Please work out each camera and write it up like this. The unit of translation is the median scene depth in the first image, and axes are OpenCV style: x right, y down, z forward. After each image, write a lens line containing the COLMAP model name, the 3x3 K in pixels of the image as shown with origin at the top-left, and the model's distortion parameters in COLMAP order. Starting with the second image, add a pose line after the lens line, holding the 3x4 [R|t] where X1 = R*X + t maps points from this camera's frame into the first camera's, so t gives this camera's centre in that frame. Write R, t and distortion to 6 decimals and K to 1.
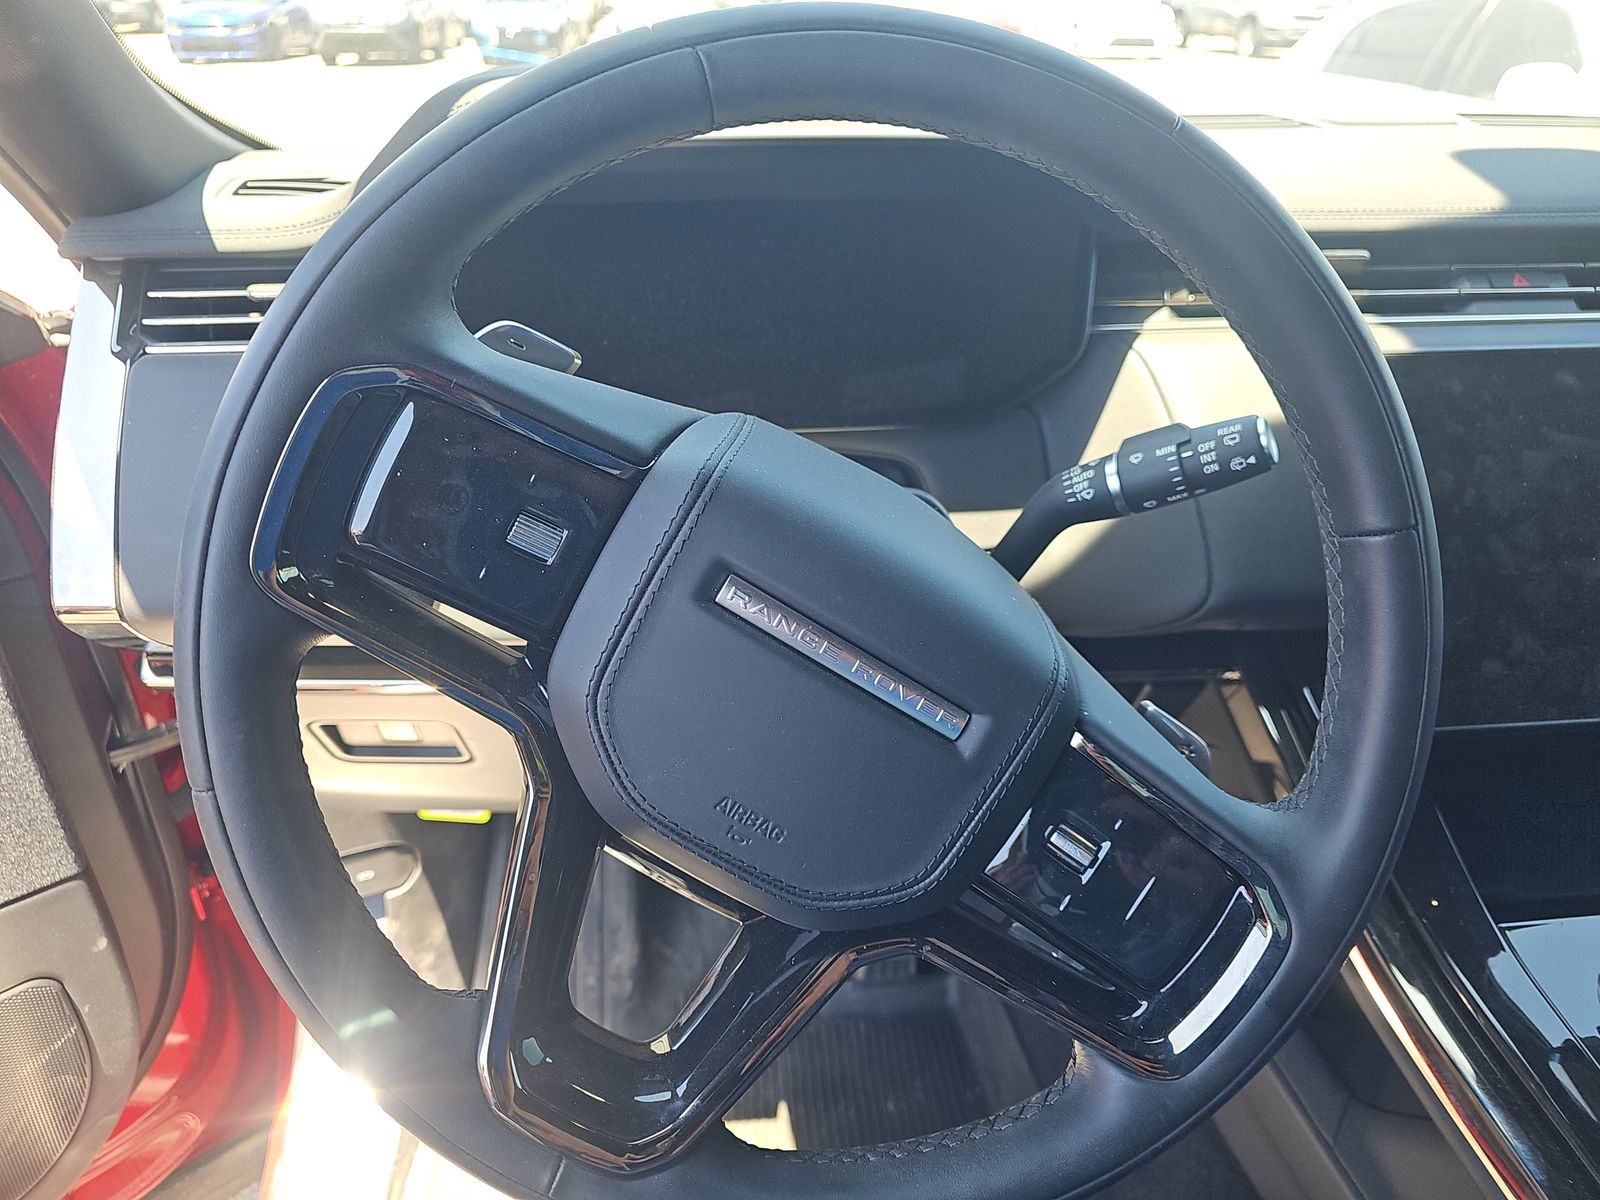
lens RADIAL K [[1088.4, 0, 800.0], [0, 1088.4, 600.0], [0, 0, 1]] dist [-0.004202, -0.001430]
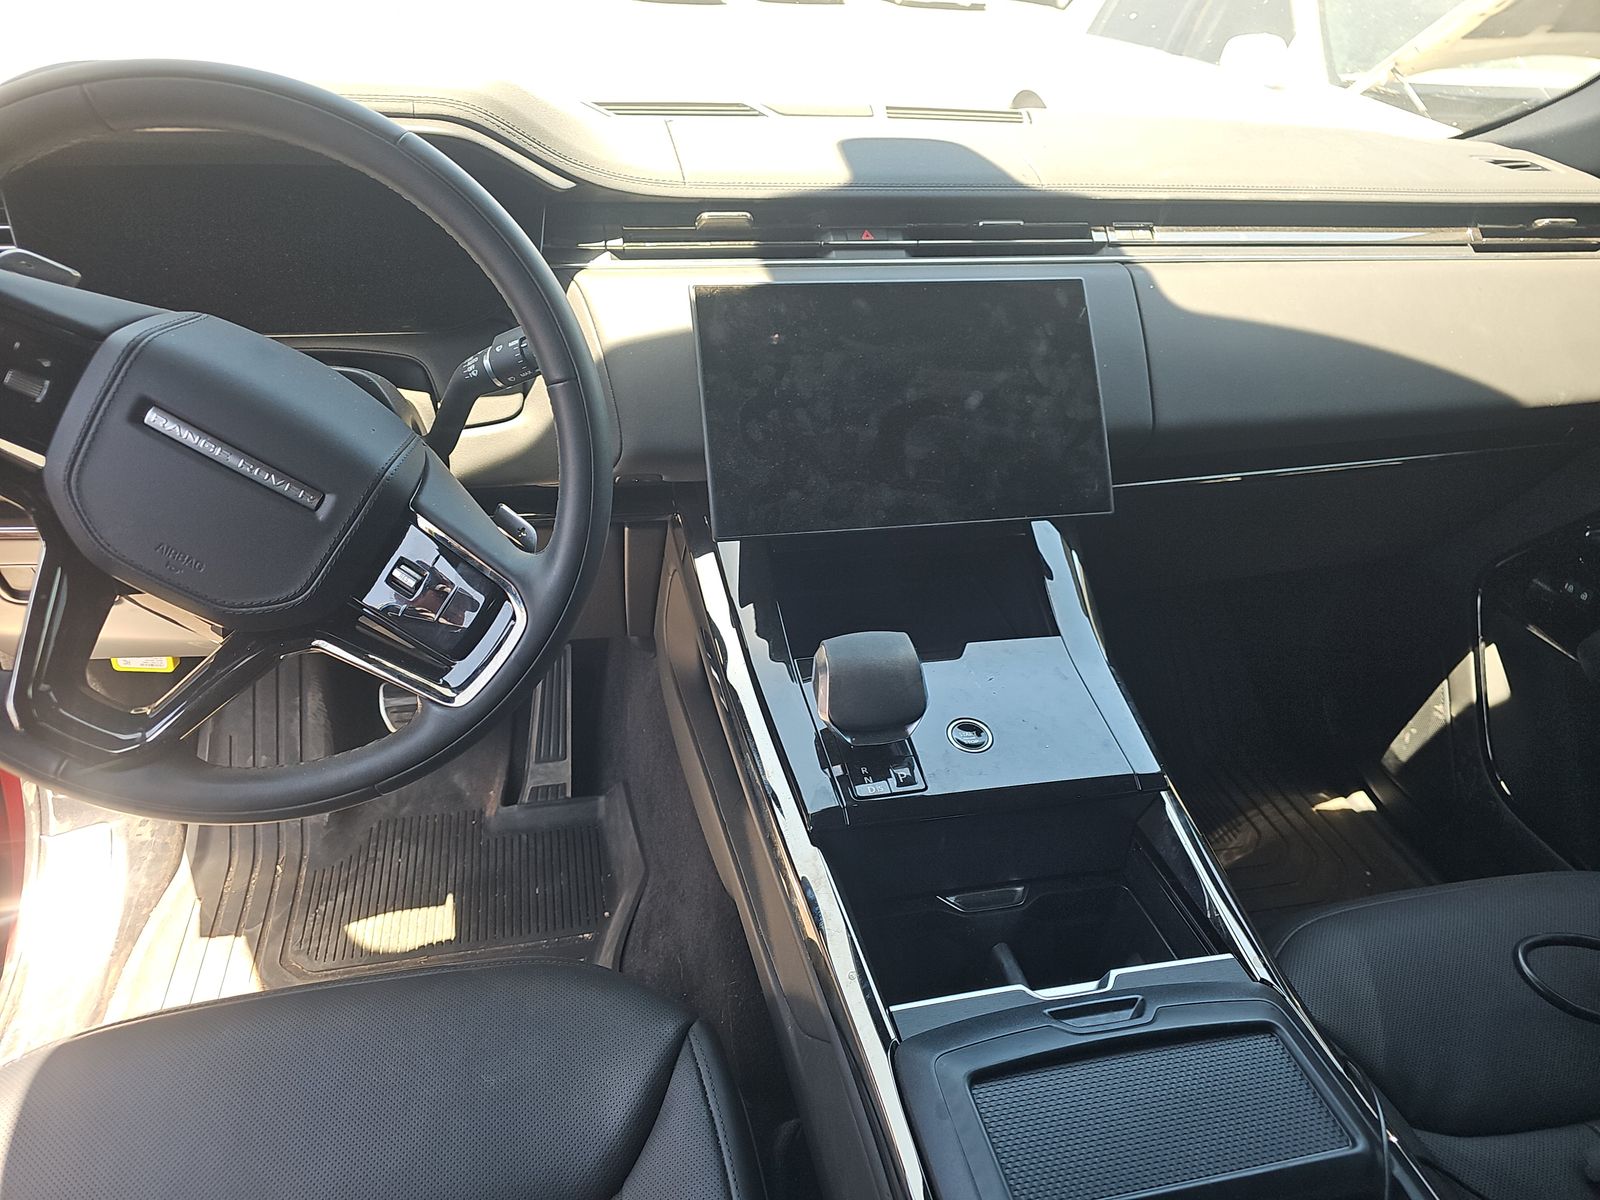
lens RADIAL K [[1069.6, 0, 798.9], [0, 1069.6, 620.1], [0, 0, 1]] dist [0.058158, -0.066288]
pose [[0.991925, -0.026635, 0.124000, 0.441889], [0.018521, 0.997639, 0.066133, 0.133484], [-0.125469, -0.063302, 0.990076, -0.490039]]
